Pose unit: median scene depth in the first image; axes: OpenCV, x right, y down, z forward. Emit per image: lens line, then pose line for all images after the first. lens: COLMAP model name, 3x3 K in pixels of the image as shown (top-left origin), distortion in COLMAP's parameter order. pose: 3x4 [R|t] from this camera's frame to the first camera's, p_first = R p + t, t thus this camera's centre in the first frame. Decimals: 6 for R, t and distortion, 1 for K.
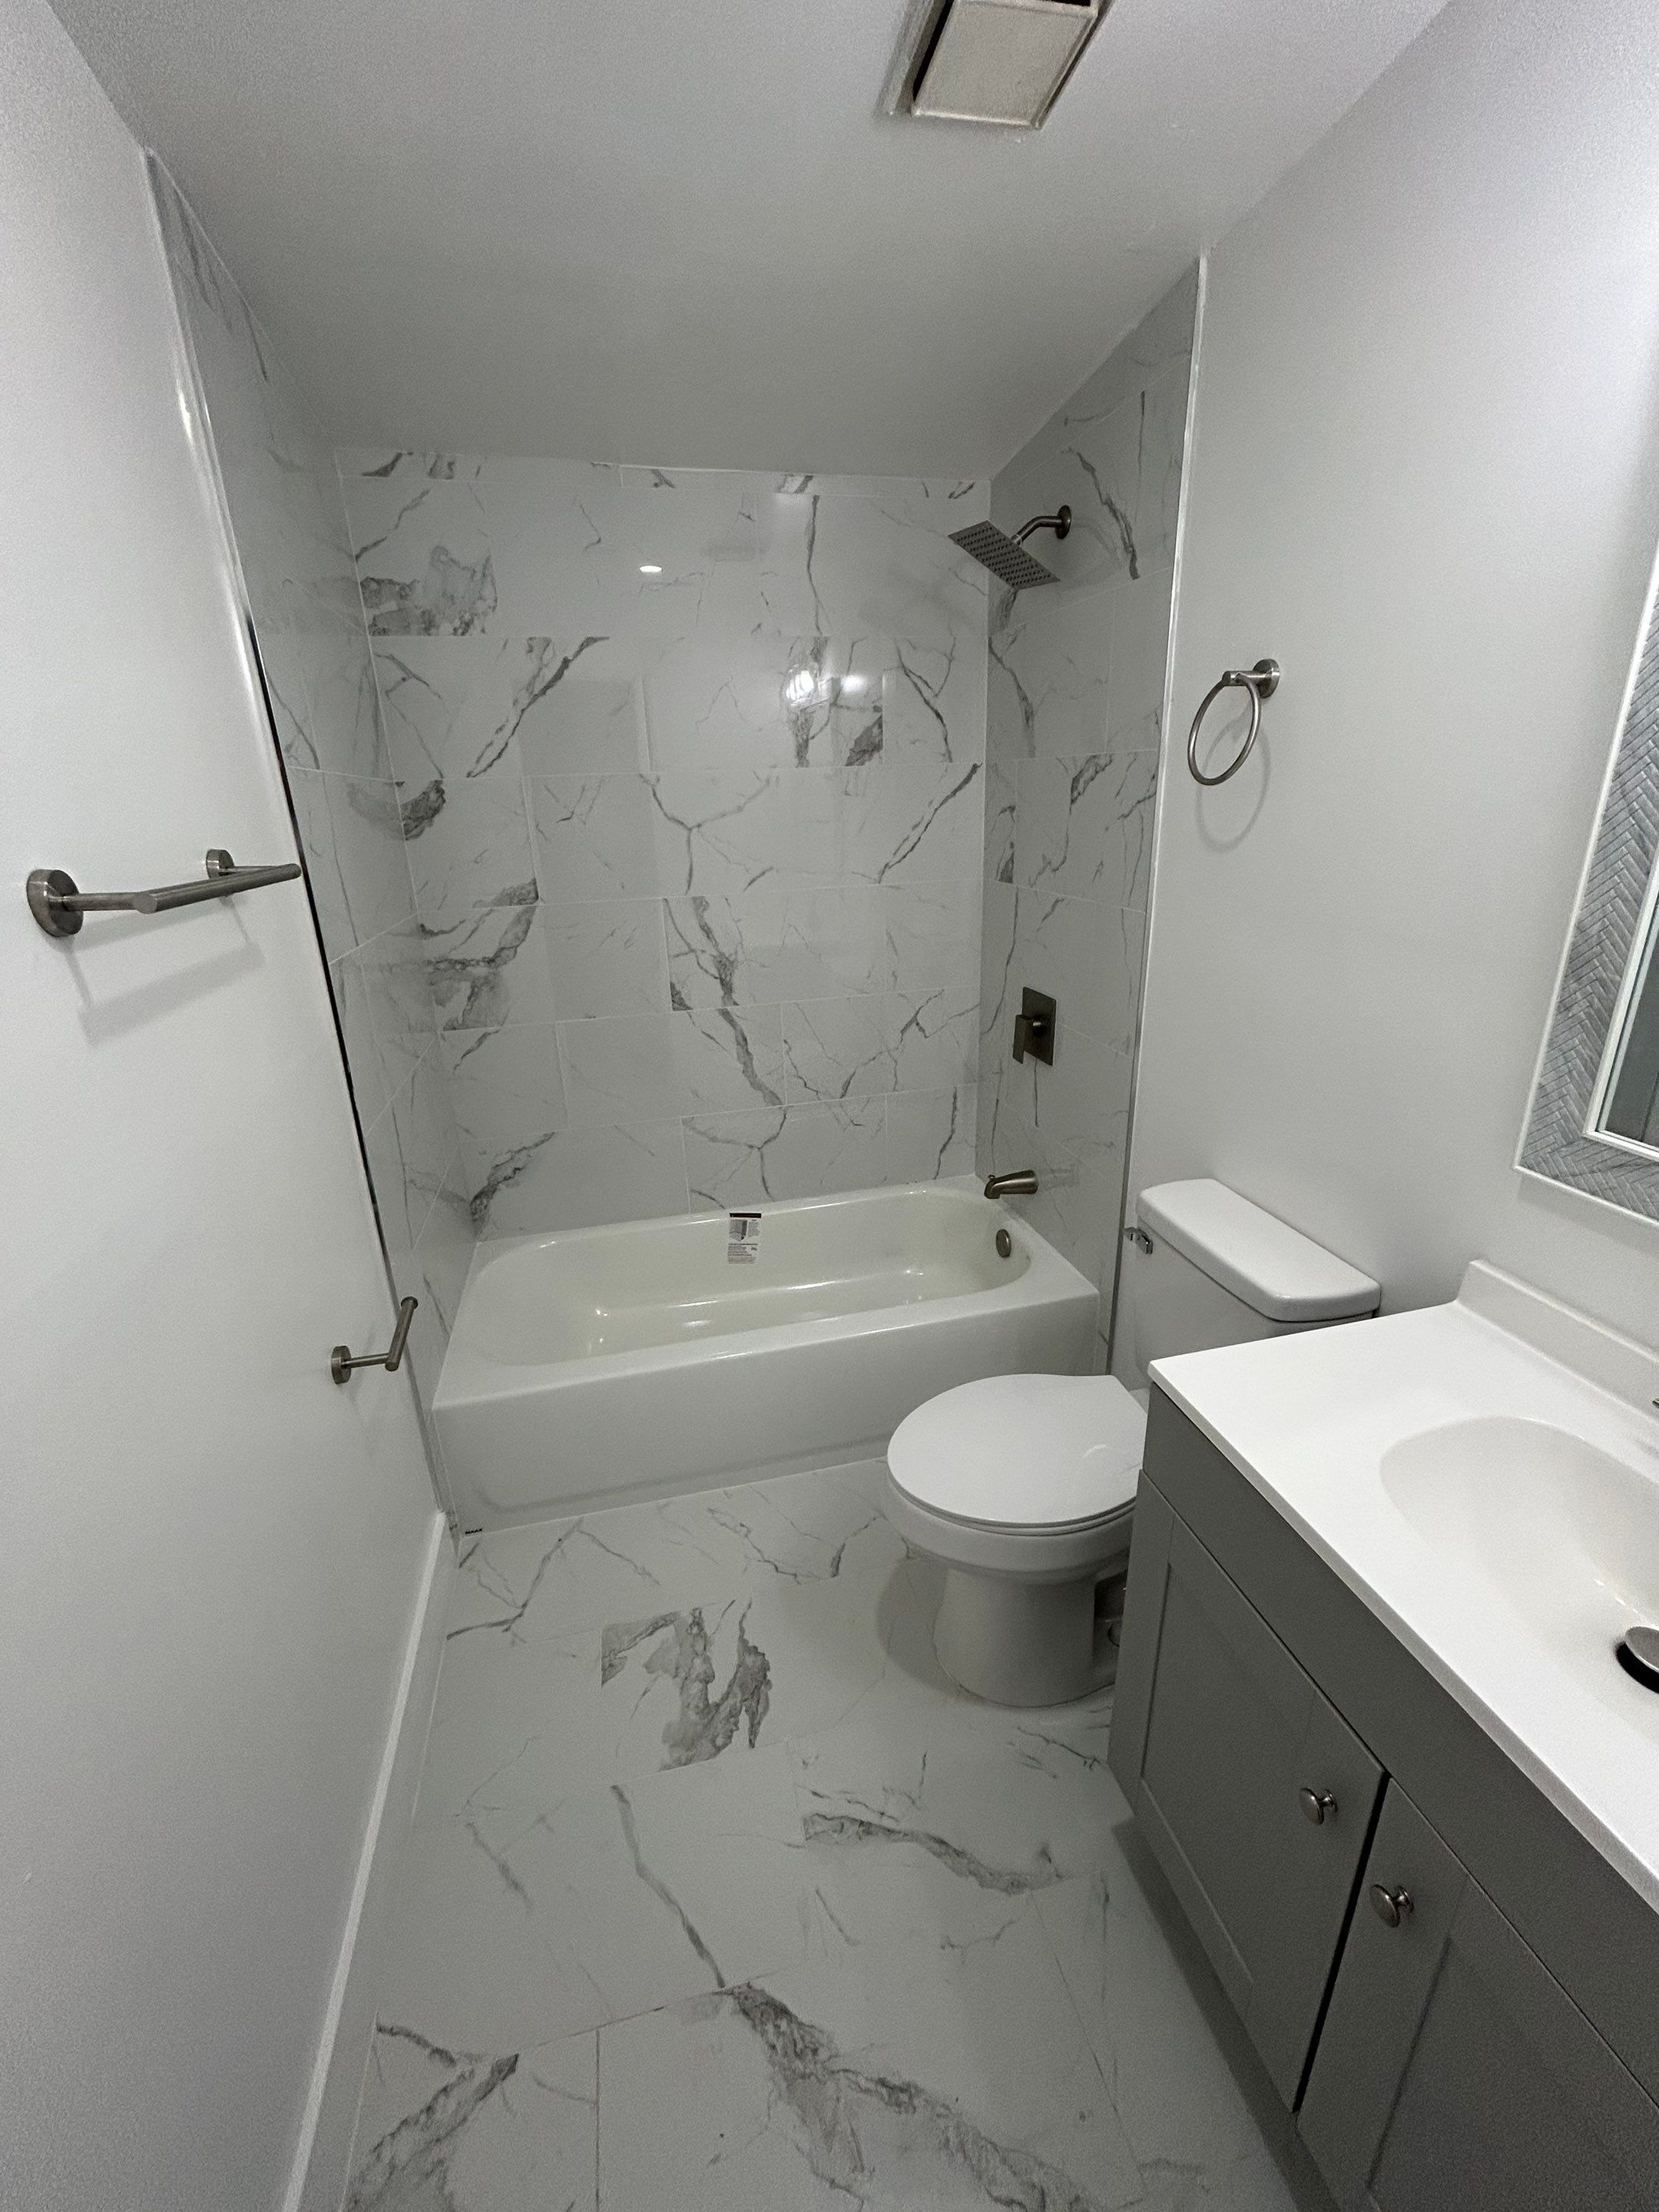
lens RADIAL K [[895.6, 0, 832.0], [0, 895.6, 1101.6], [0, 0, 1]] dist [-0.001026, 0.000820]
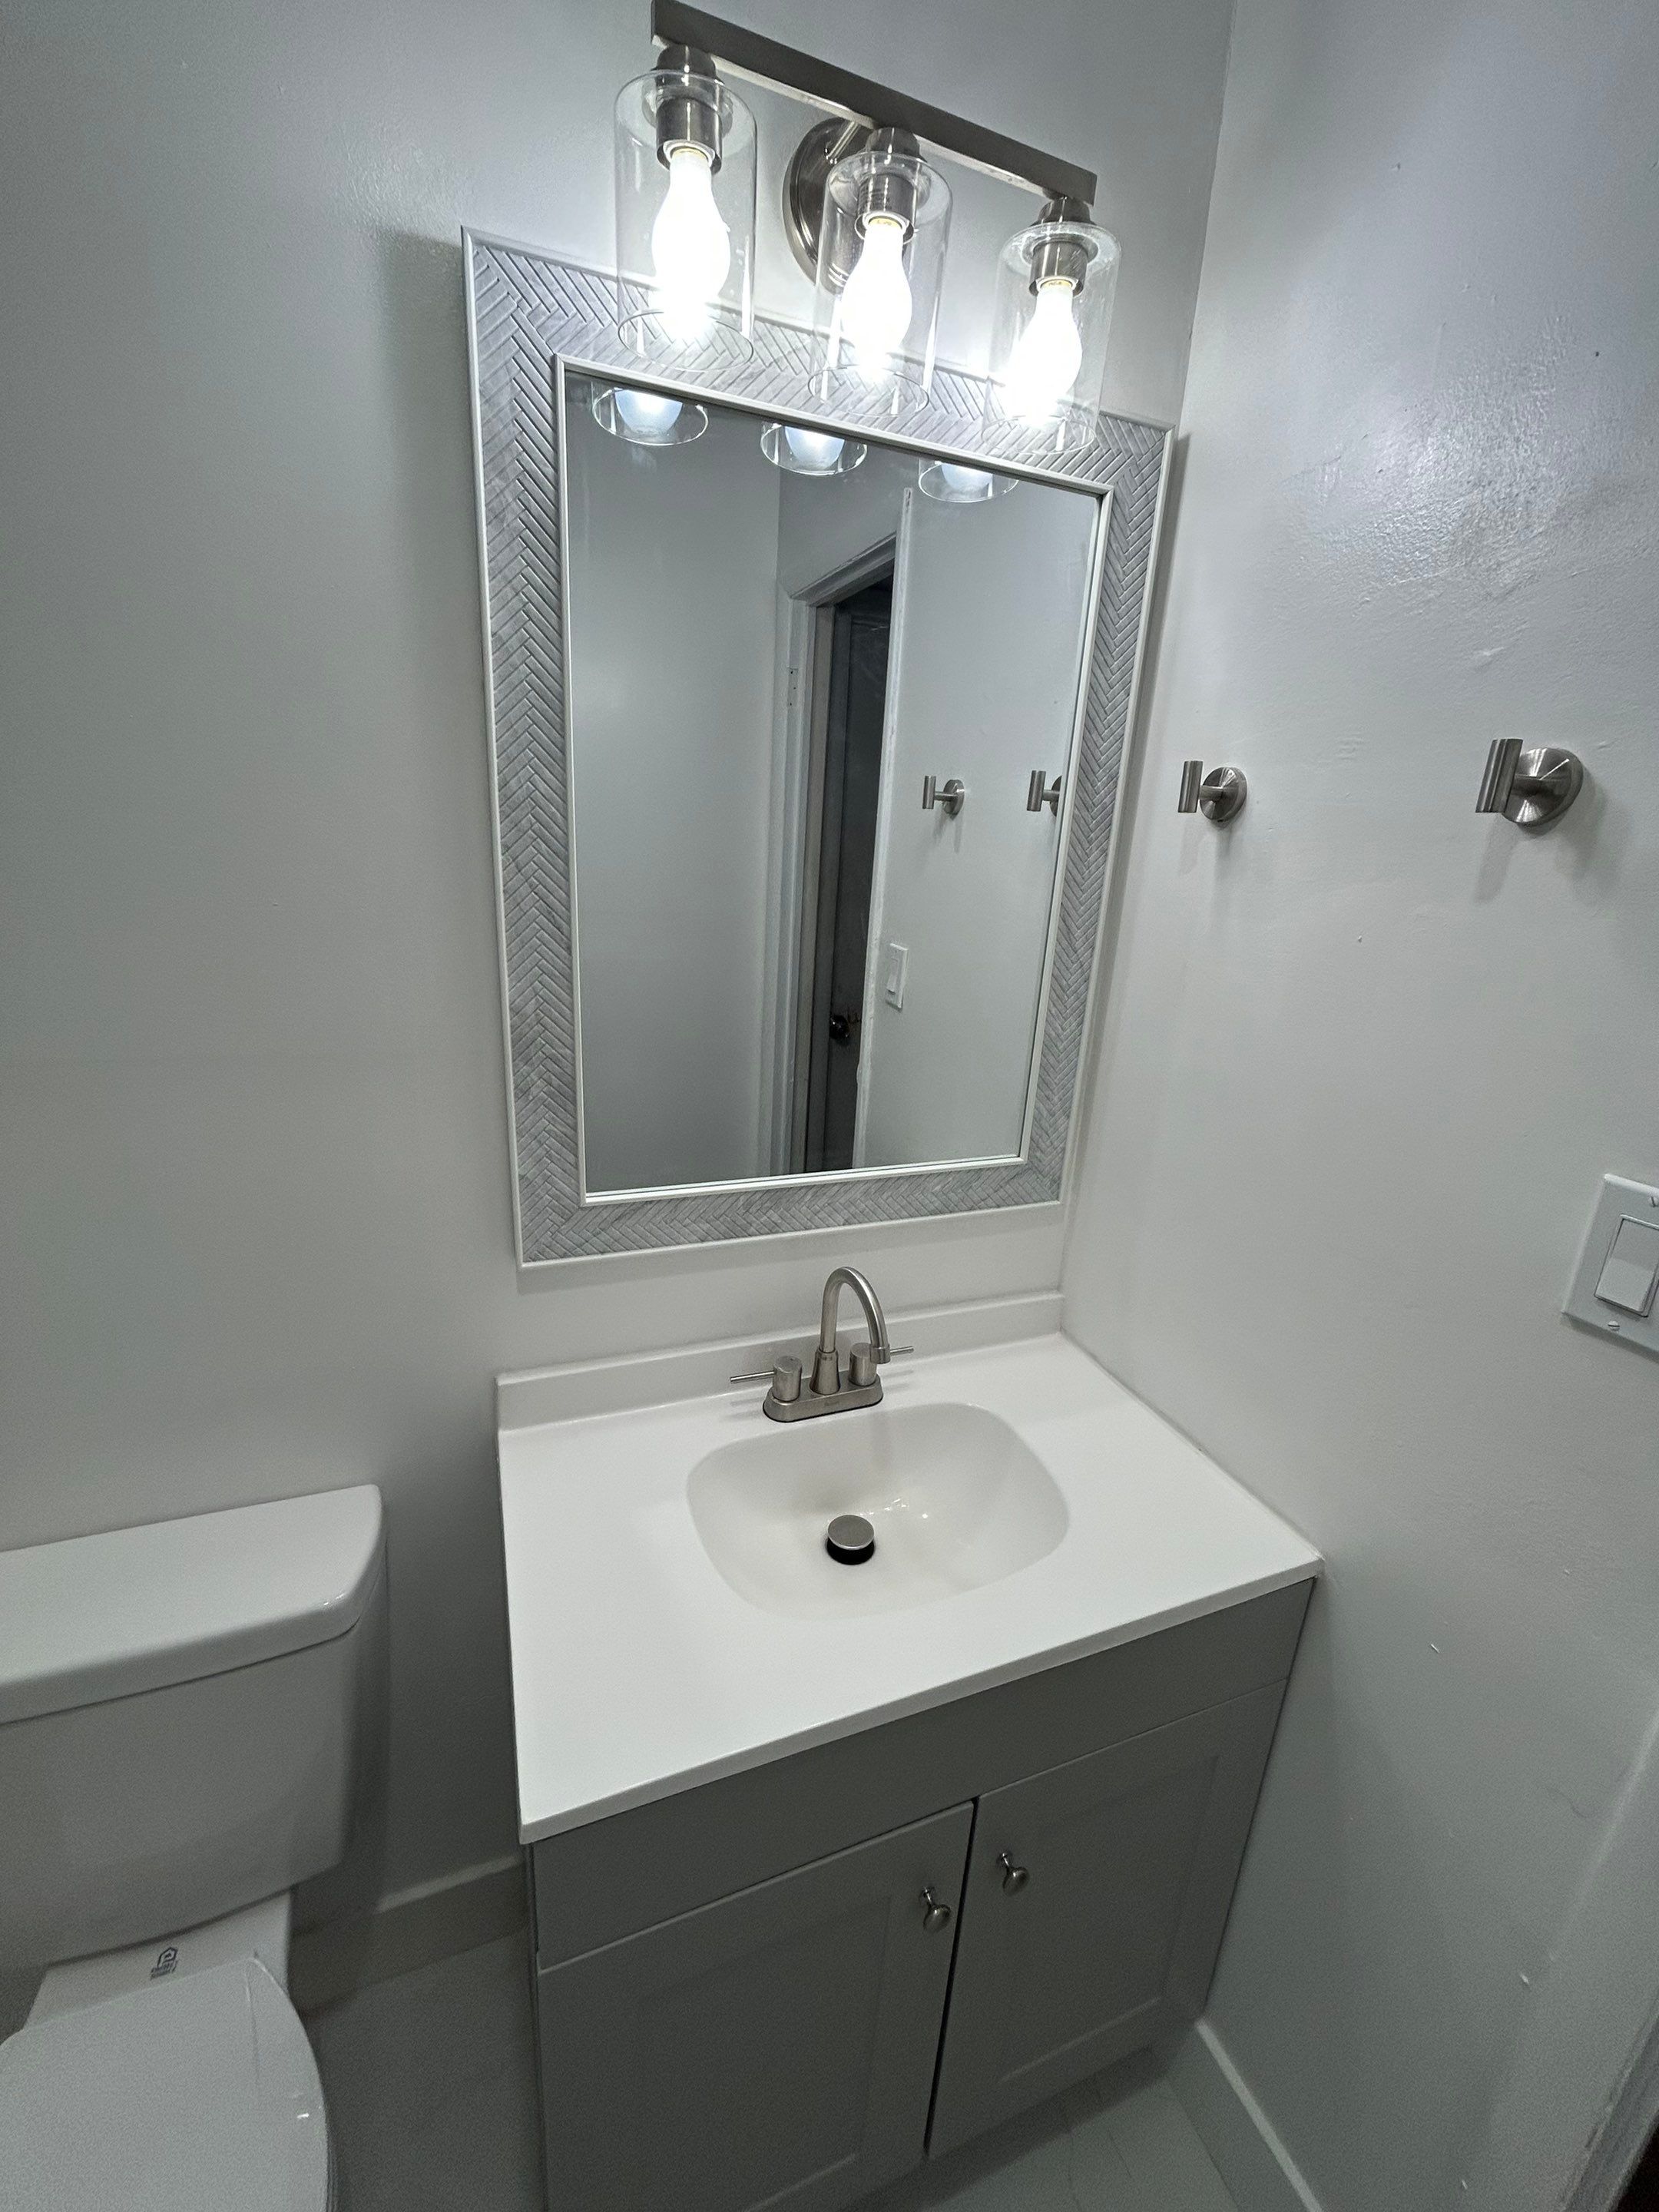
lens RADIAL K [[895.6, 0, 836.3], [0, 895.6, 1106.0], [0, 0, 1]] dist [-0.001026, 0.000820]
pose [[-0.134725, -0.268467, 0.953821, -0.059843], [0.276525, 0.914167, 0.296364, -0.143581], [-0.951516, 0.303683, -0.048923, 0.382558]]
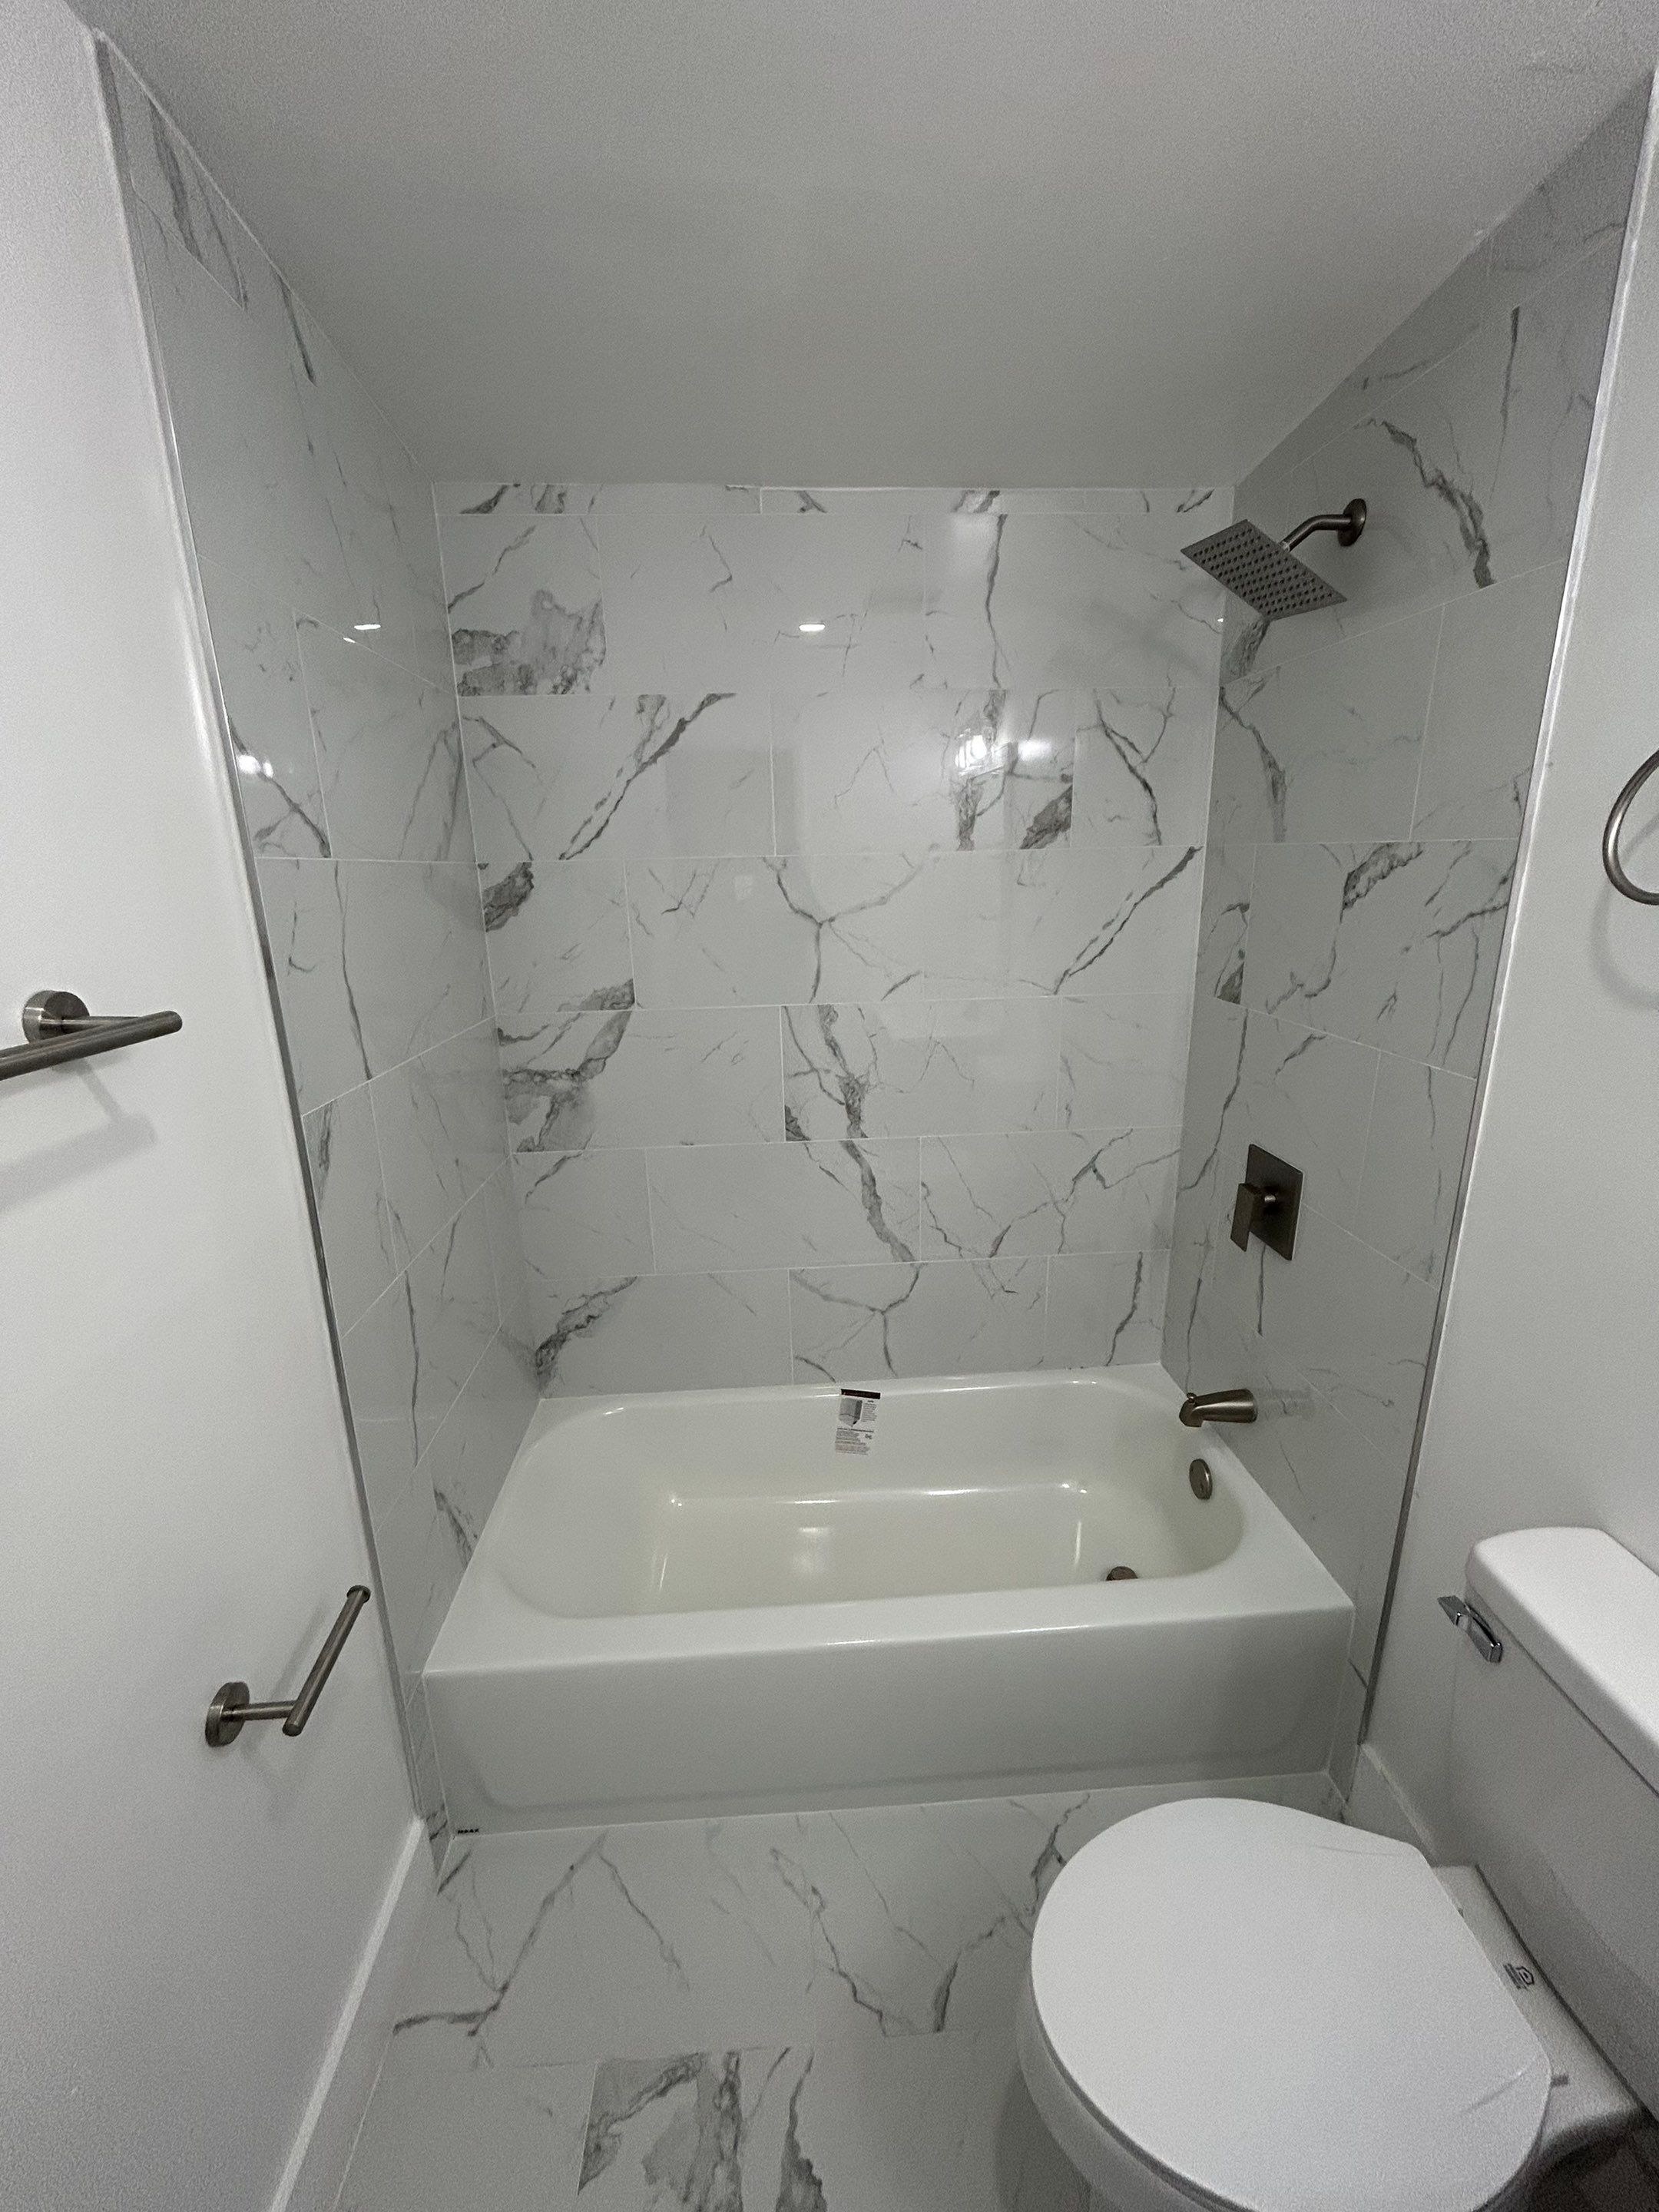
lens RADIAL K [[895.6, 0, 831.2], [0, 895.6, 1102.9], [0, 0, 1]] dist [-0.001026, 0.000820]
pose [[0.983741, 0.058384, -0.169836, -0.002372], [-0.069024, 0.995961, -0.057431, -0.114655], [0.165797, 0.068220, 0.983797, 0.255670]]
